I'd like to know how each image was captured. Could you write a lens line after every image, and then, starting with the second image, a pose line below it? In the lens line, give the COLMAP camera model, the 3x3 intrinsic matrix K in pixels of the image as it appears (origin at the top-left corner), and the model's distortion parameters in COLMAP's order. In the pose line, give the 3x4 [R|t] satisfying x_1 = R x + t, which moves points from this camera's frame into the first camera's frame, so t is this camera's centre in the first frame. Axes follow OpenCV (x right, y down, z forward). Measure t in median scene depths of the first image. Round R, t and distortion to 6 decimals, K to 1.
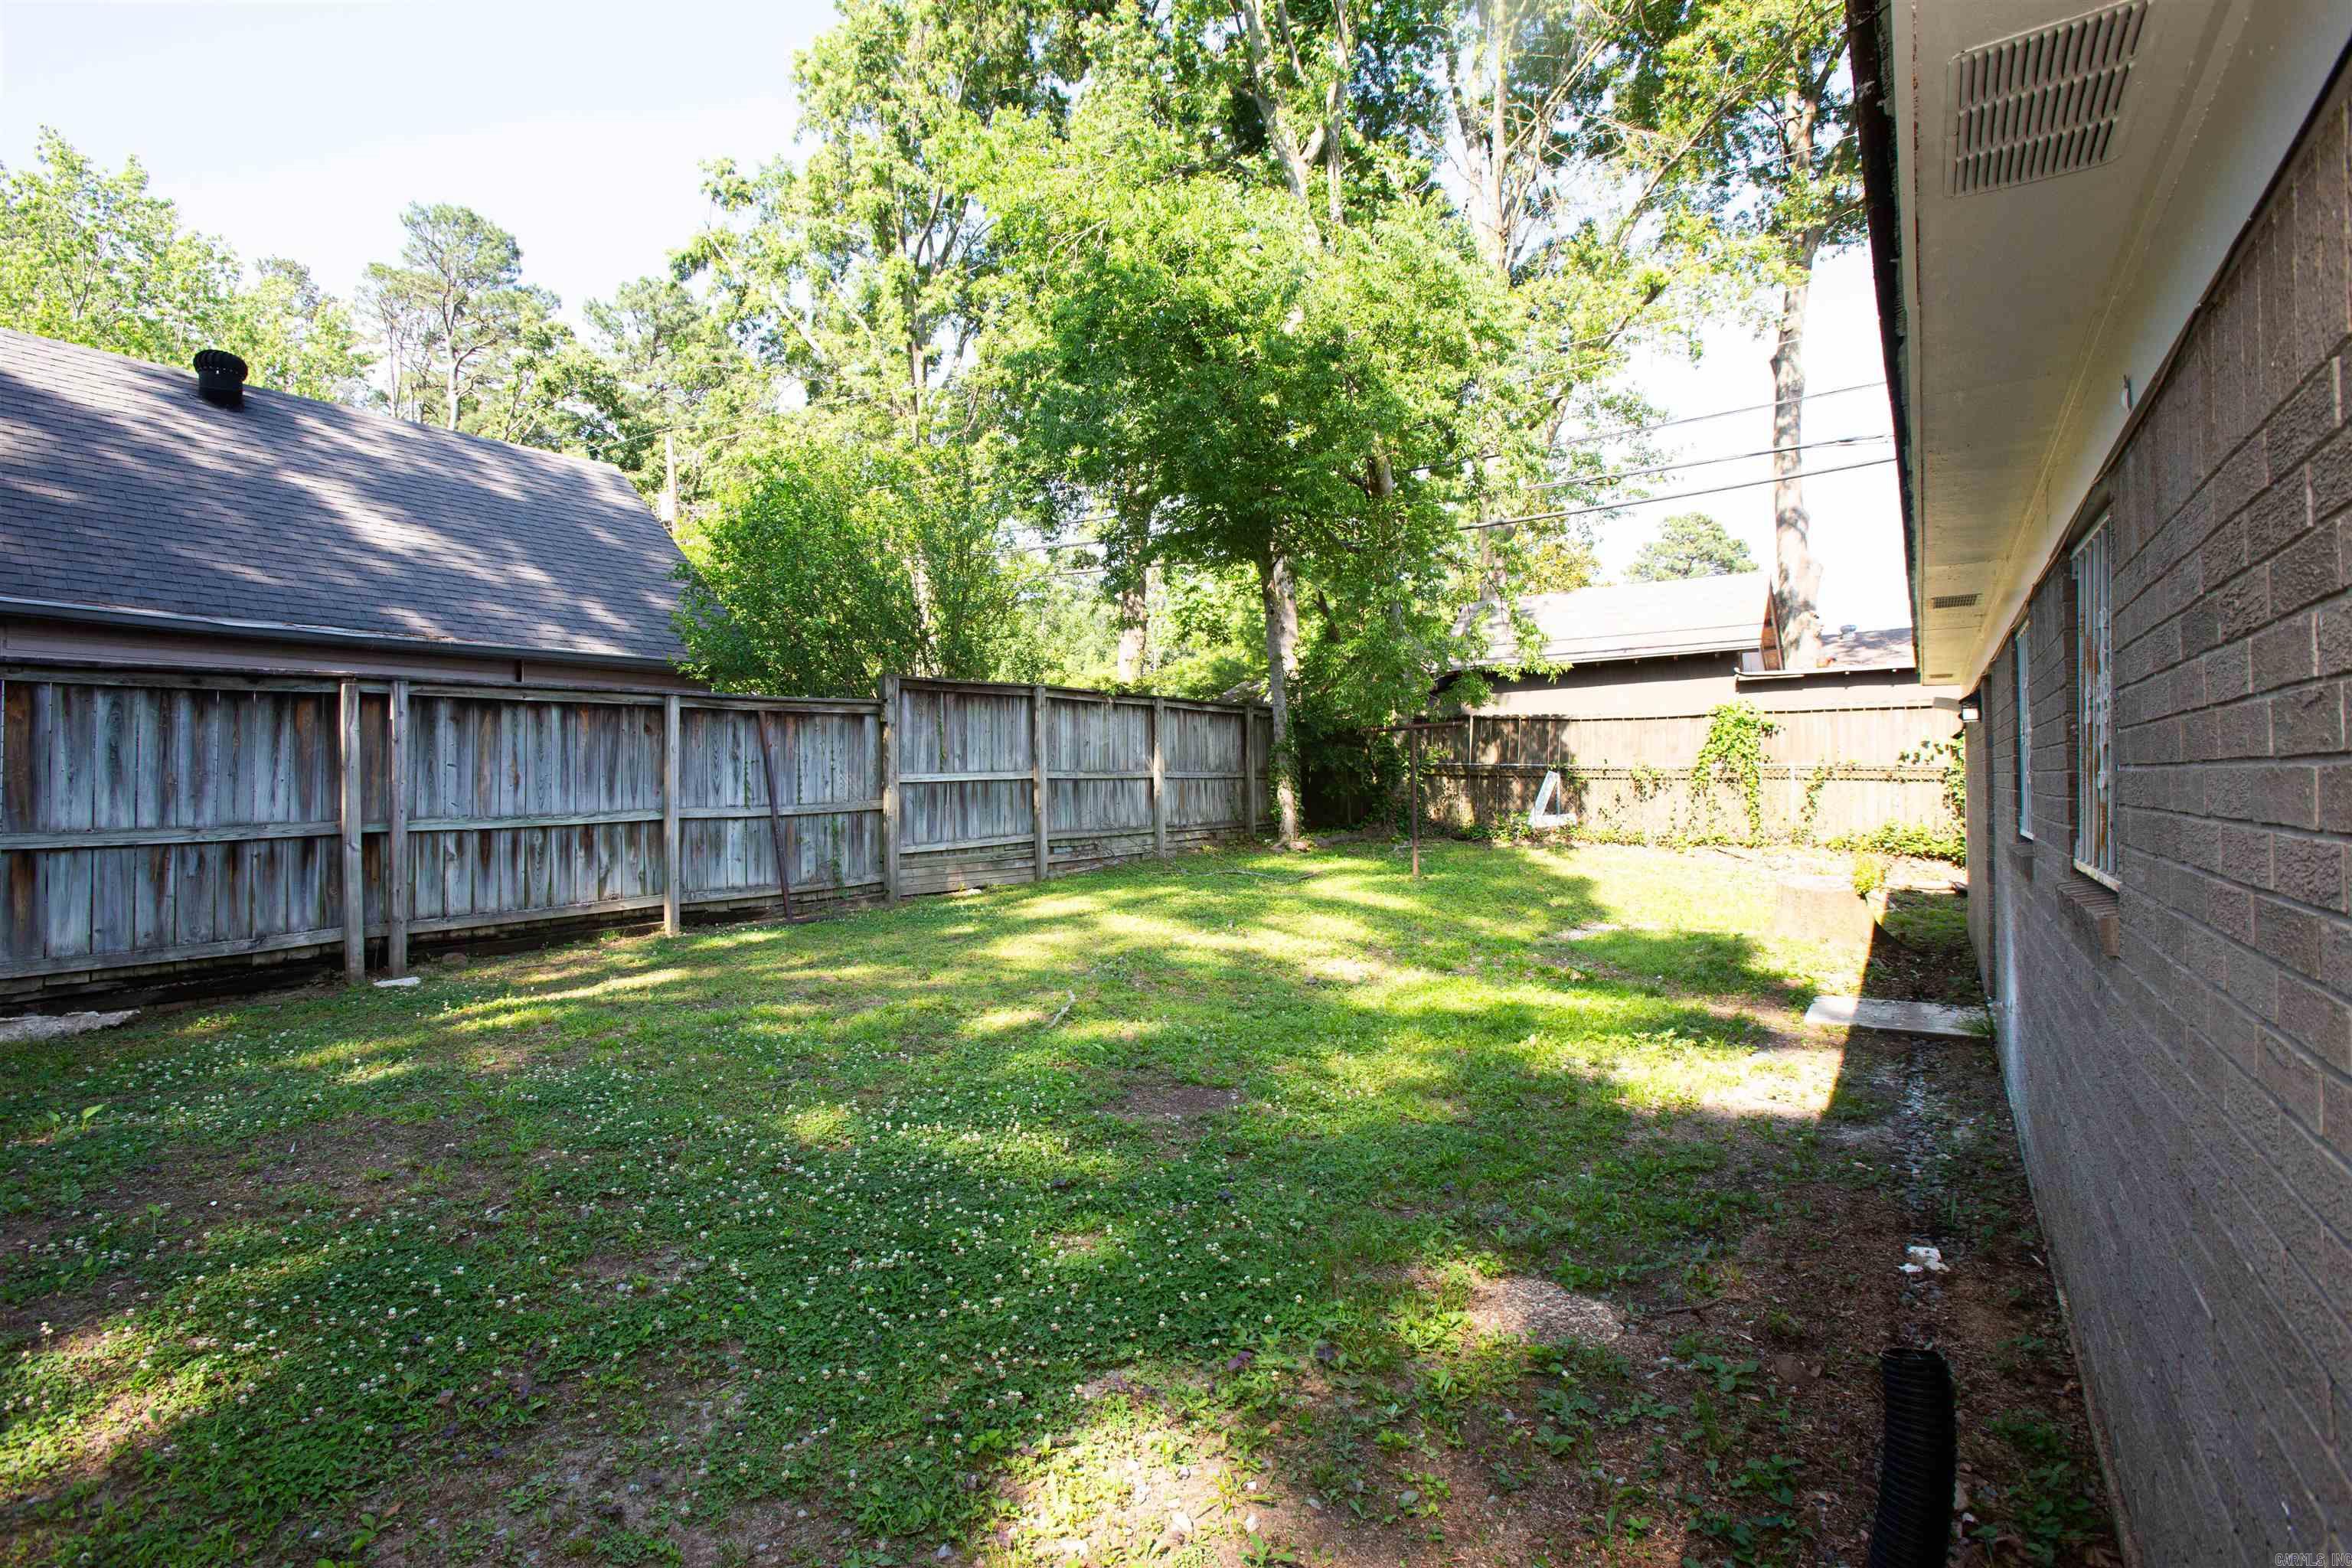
lens RADIAL K [[1089.2, 0, 1184.8], [0, 1089.2, 781.2], [0, 0, 1]] dist [-0.033636, 0.010721]
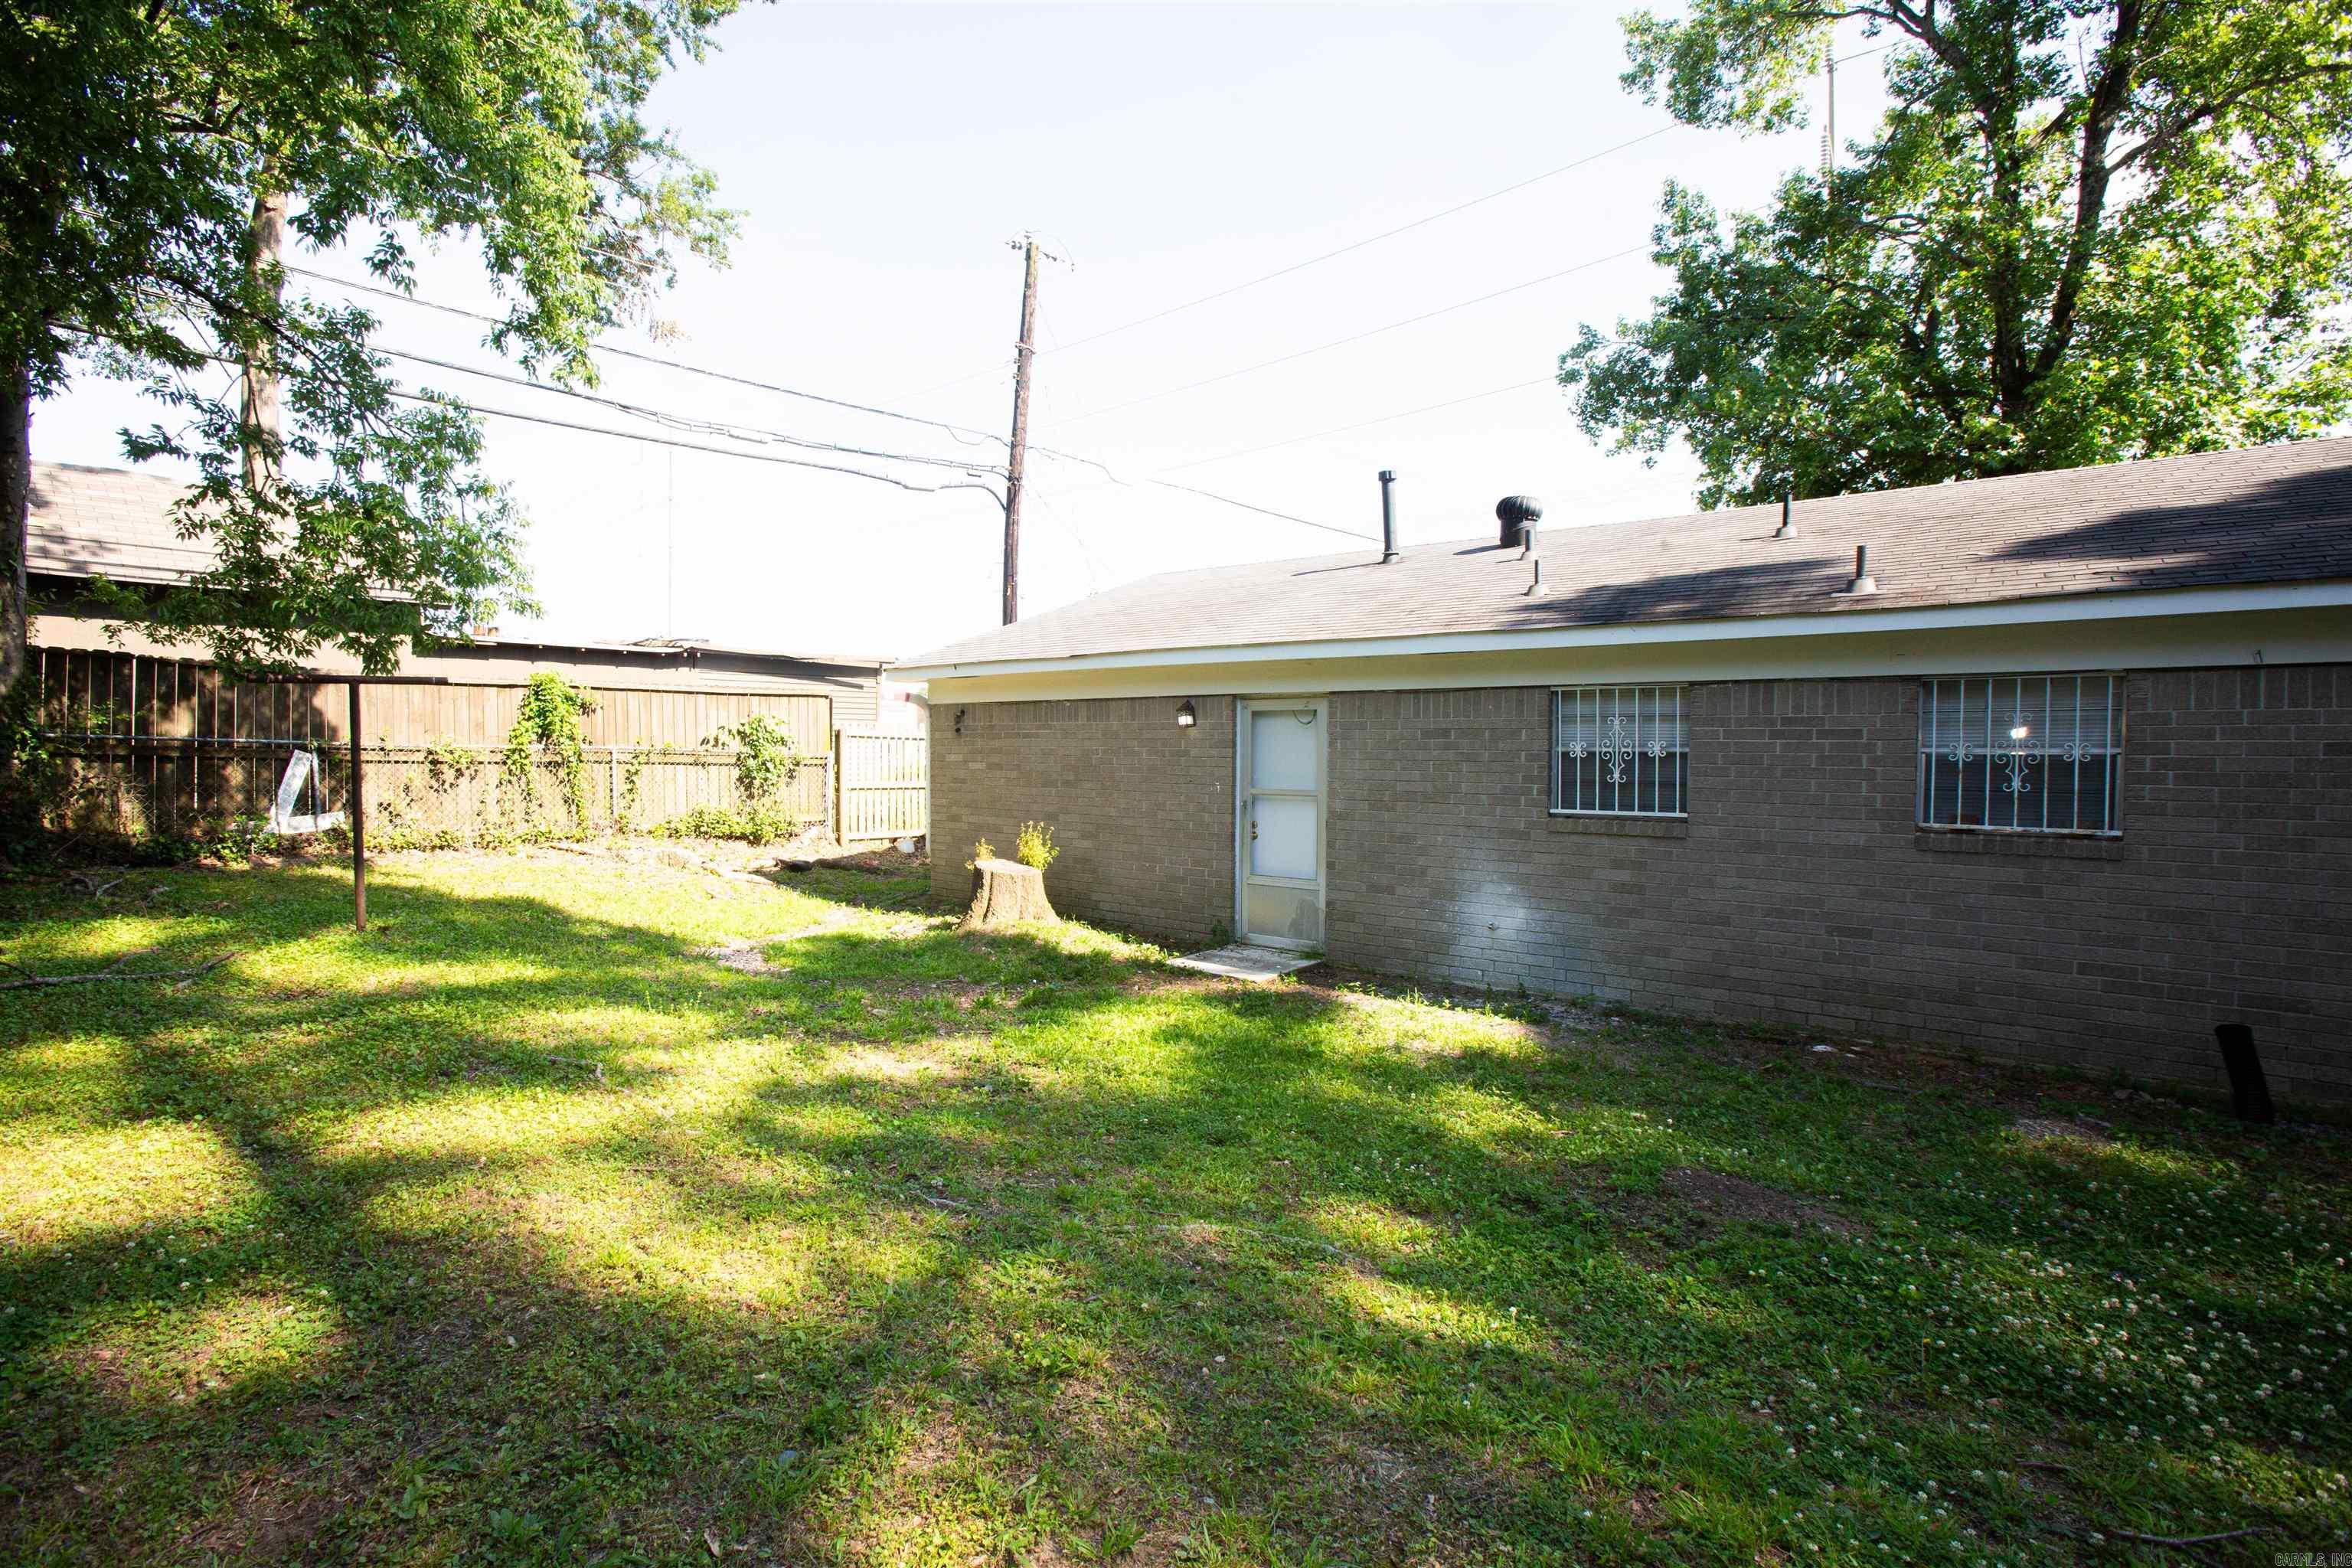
lens RADIAL K [[1089.2, 0, 1133.0], [0, 1089.2, 774.8], [0, 0, 1]] dist [-0.033636, 0.010721]
pose [[0.134182, -0.013871, 0.990860, -0.257283], [-0.007708, 0.999857, 0.015041, -0.008231], [-0.990927, -0.009656, 0.134056, 0.401149]]
